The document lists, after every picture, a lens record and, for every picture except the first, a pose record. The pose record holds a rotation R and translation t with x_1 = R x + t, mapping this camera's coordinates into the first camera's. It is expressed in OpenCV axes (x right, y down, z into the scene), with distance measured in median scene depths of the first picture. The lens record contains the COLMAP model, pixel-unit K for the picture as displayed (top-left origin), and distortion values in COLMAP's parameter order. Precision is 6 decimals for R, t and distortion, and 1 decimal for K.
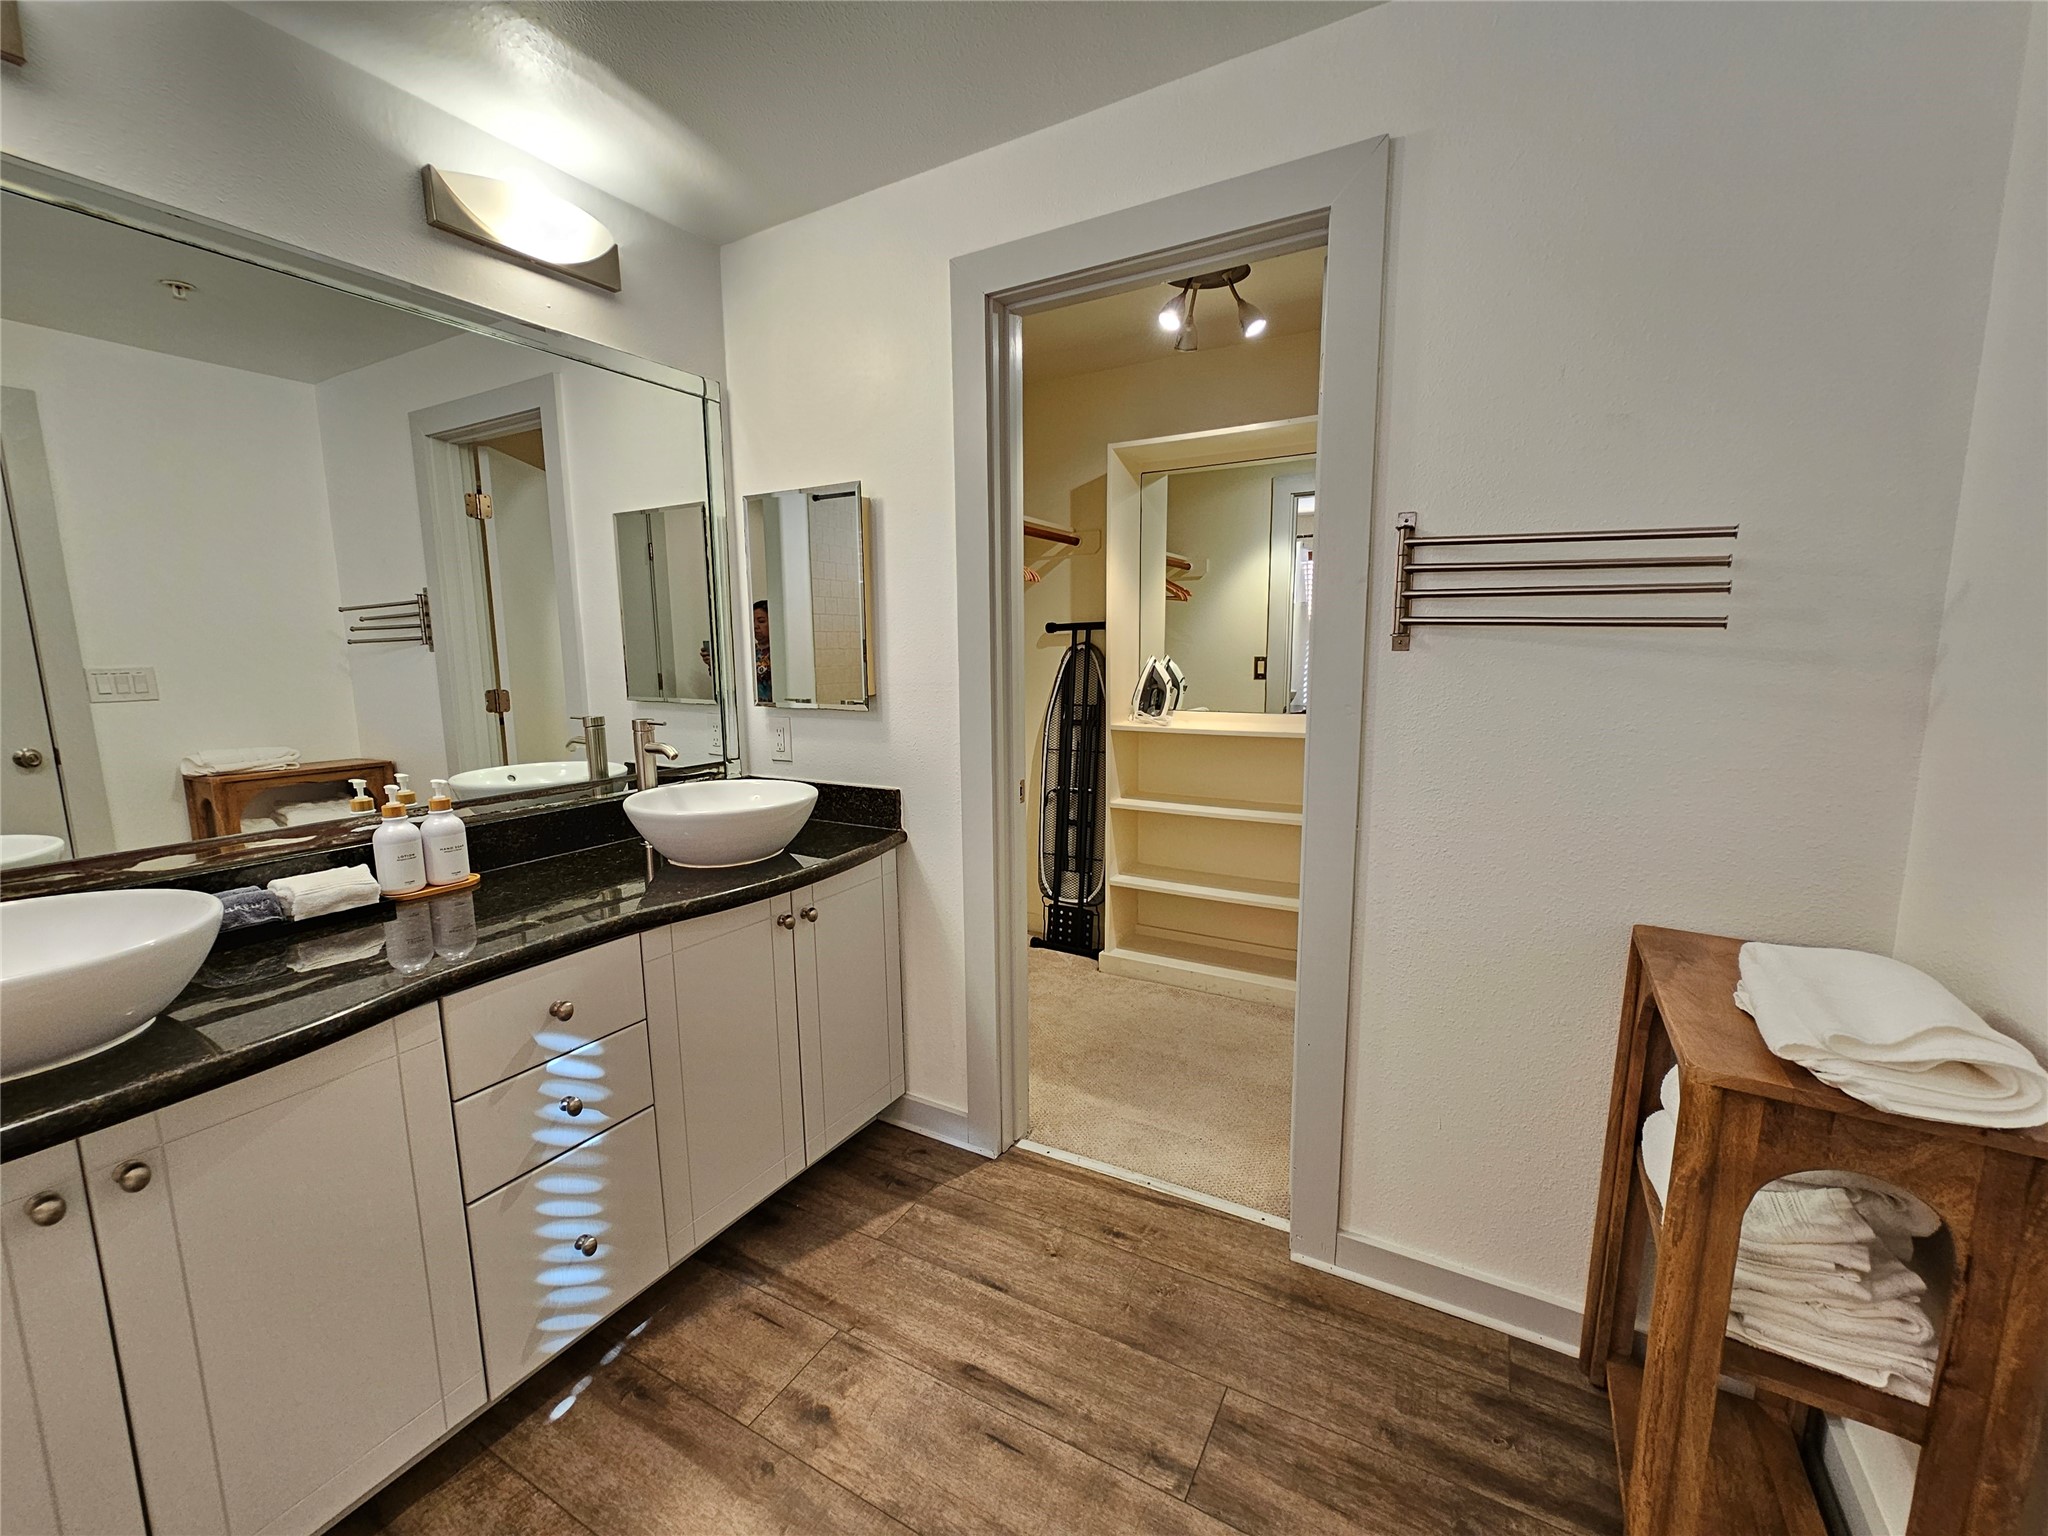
lens RADIAL K [[835.5, 0, 1024.0], [0, 835.5, 768.0], [0, 0, 1]] dist [0.000165, -0.000006]
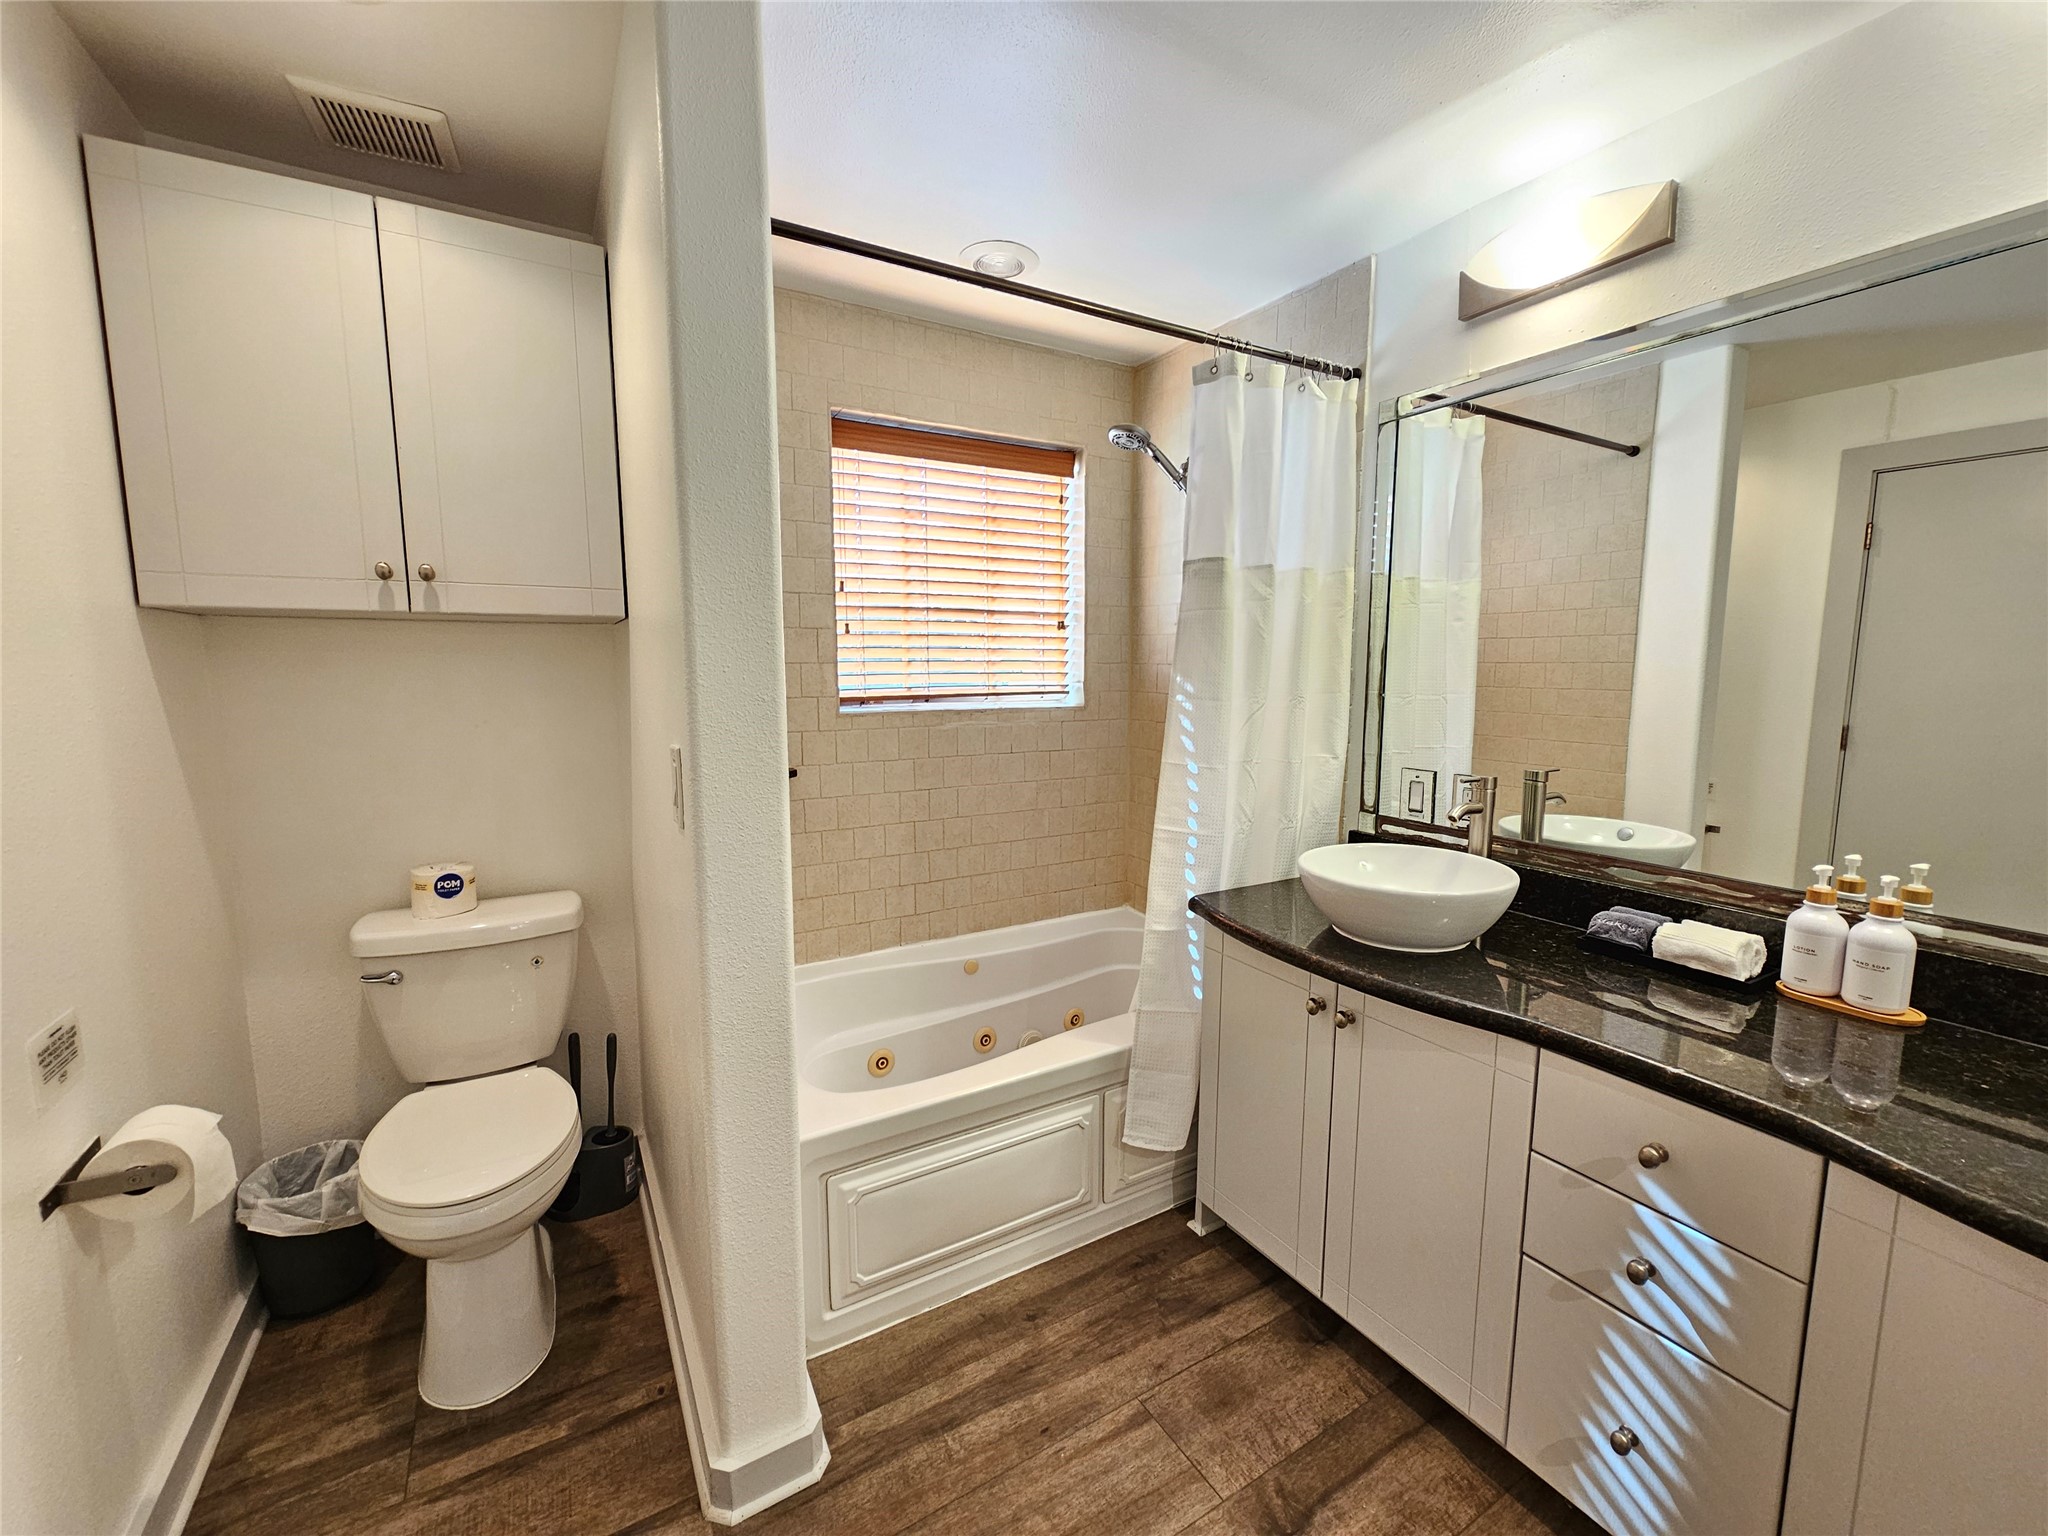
lens RADIAL K [[811.6, 0, 1023.4], [0, 811.6, 789.0], [0, 0, 1]] dist [0.000561, 0.000068]
pose [[-0.497409, 0.113989, -0.859995, 0.390197], [-0.126706, 0.971153, 0.202007, -0.132605], [0.858213, 0.209446, -0.468617, 0.771073]]
